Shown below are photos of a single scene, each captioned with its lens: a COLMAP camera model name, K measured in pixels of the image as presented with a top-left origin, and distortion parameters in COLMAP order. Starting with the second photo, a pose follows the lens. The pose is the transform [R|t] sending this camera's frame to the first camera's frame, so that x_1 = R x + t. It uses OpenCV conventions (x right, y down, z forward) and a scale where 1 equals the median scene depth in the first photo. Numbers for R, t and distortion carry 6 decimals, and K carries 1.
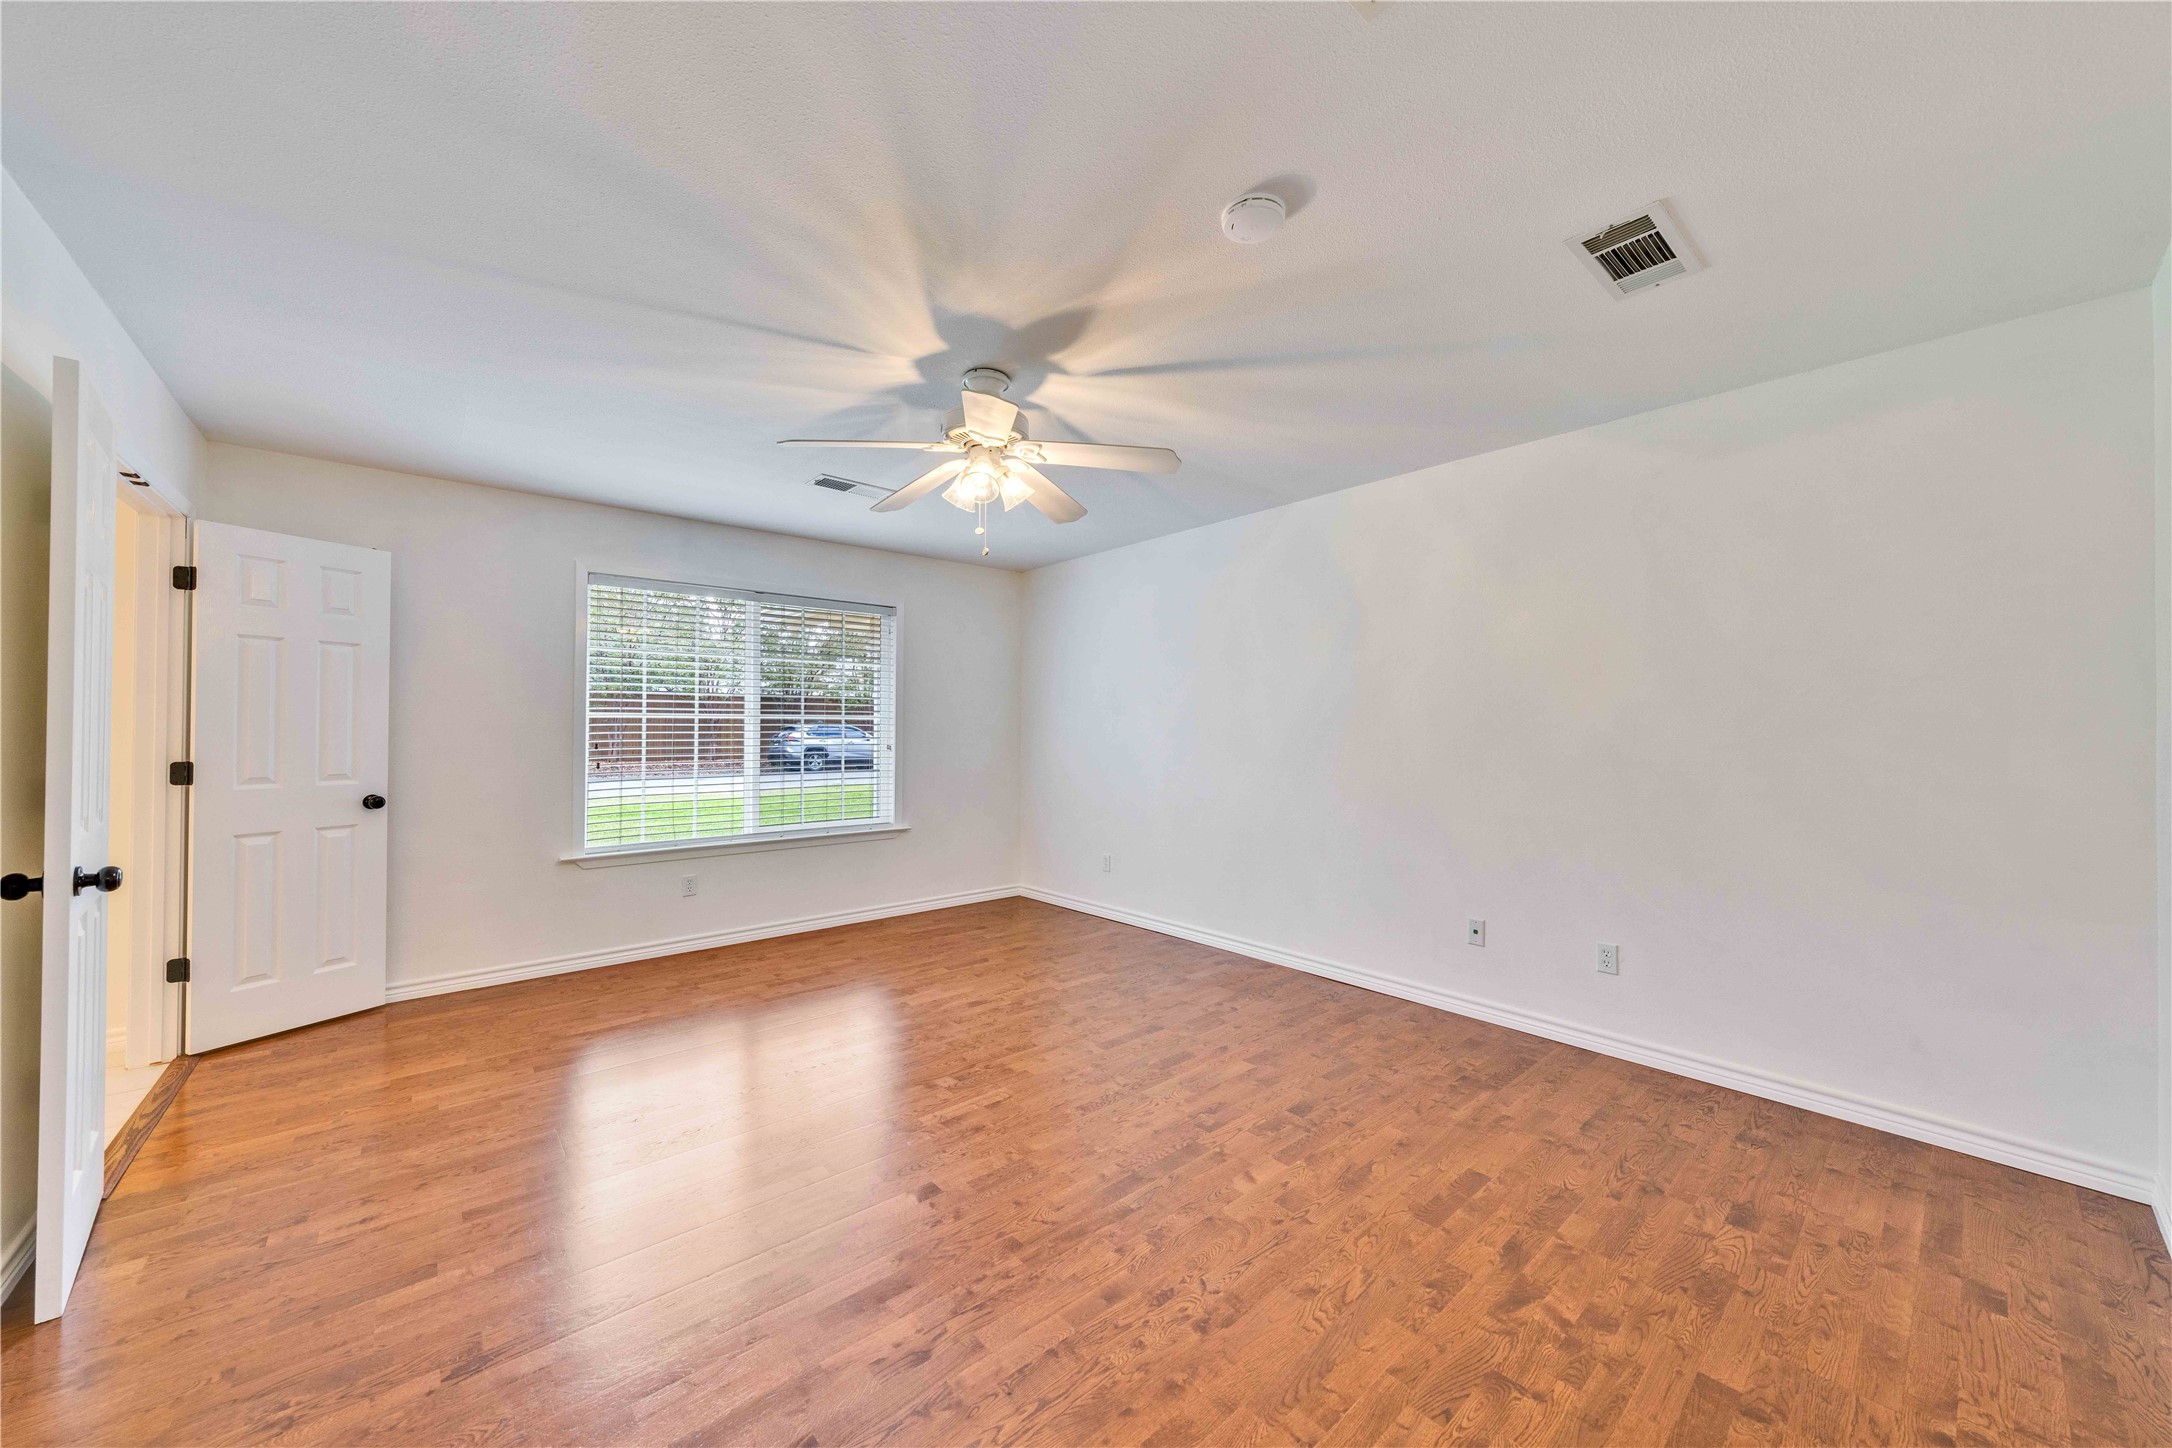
lens RADIAL K [[782.1, 0, 1086.7], [0, 782.1, 725.3], [0, 0, 1]] dist [-0.000912, 0.000283]
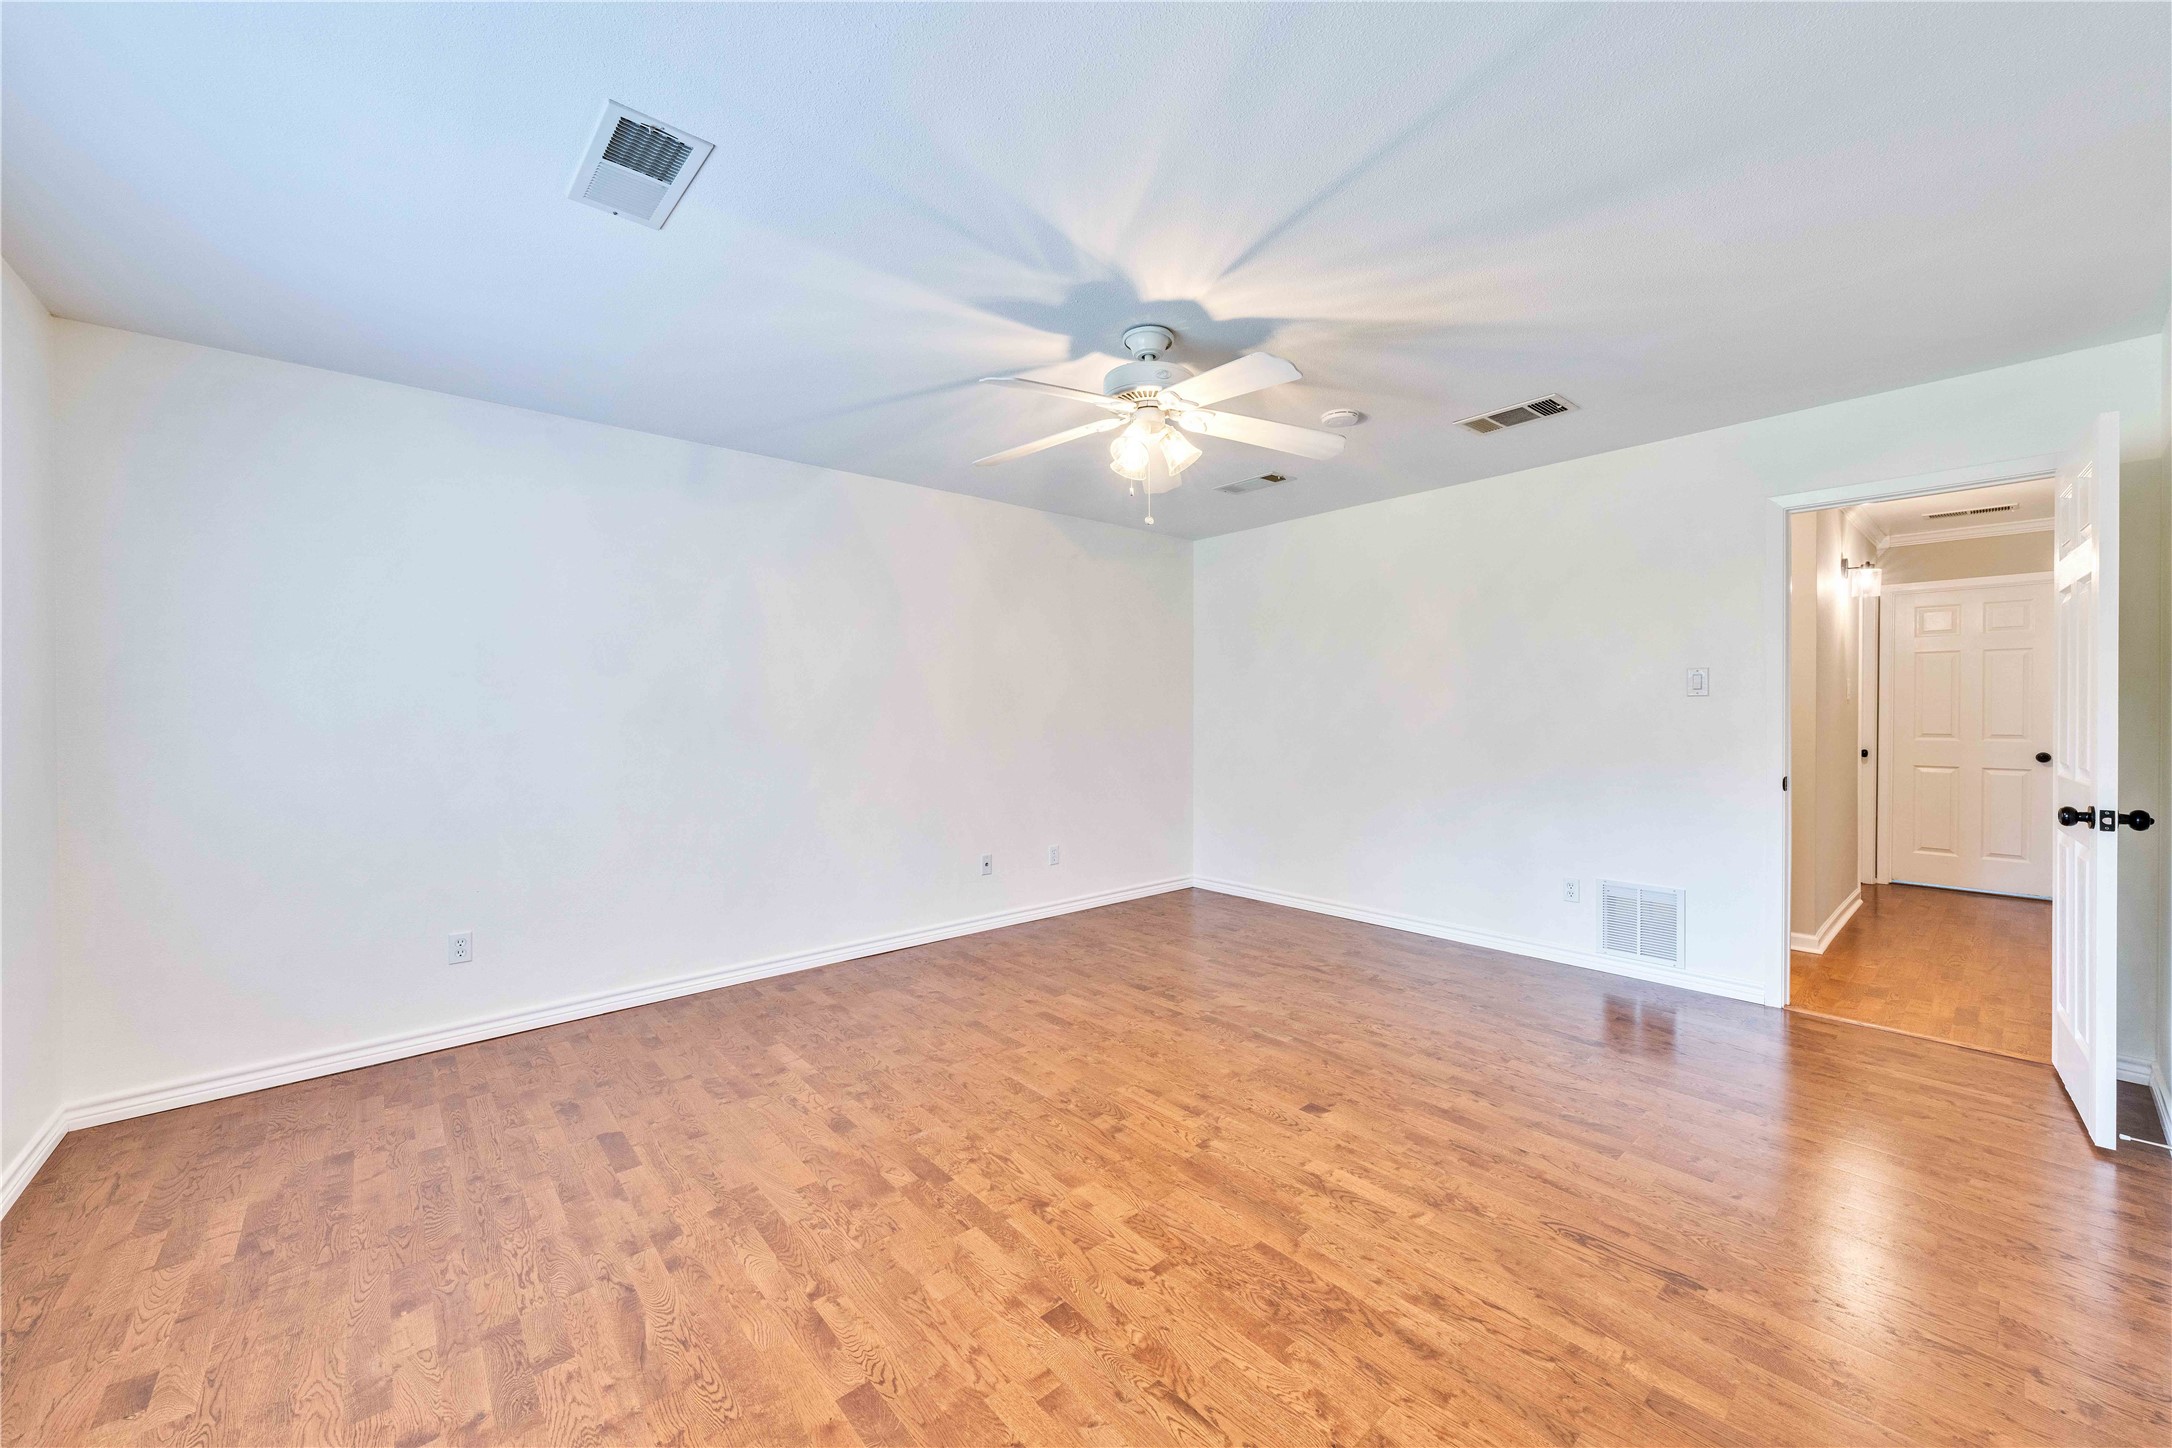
lens RADIAL K [[838.8, 0, 1086.2], [0, 838.8, 713.3], [0, 0, 1]] dist [-0.003306, -0.000223]
pose [[-0.013548, -0.004251, 0.999899, -1.072577], [0.002404, 0.999988, 0.004284, 0.009833], [-0.999905, 0.002461, -0.013537, 1.019105]]
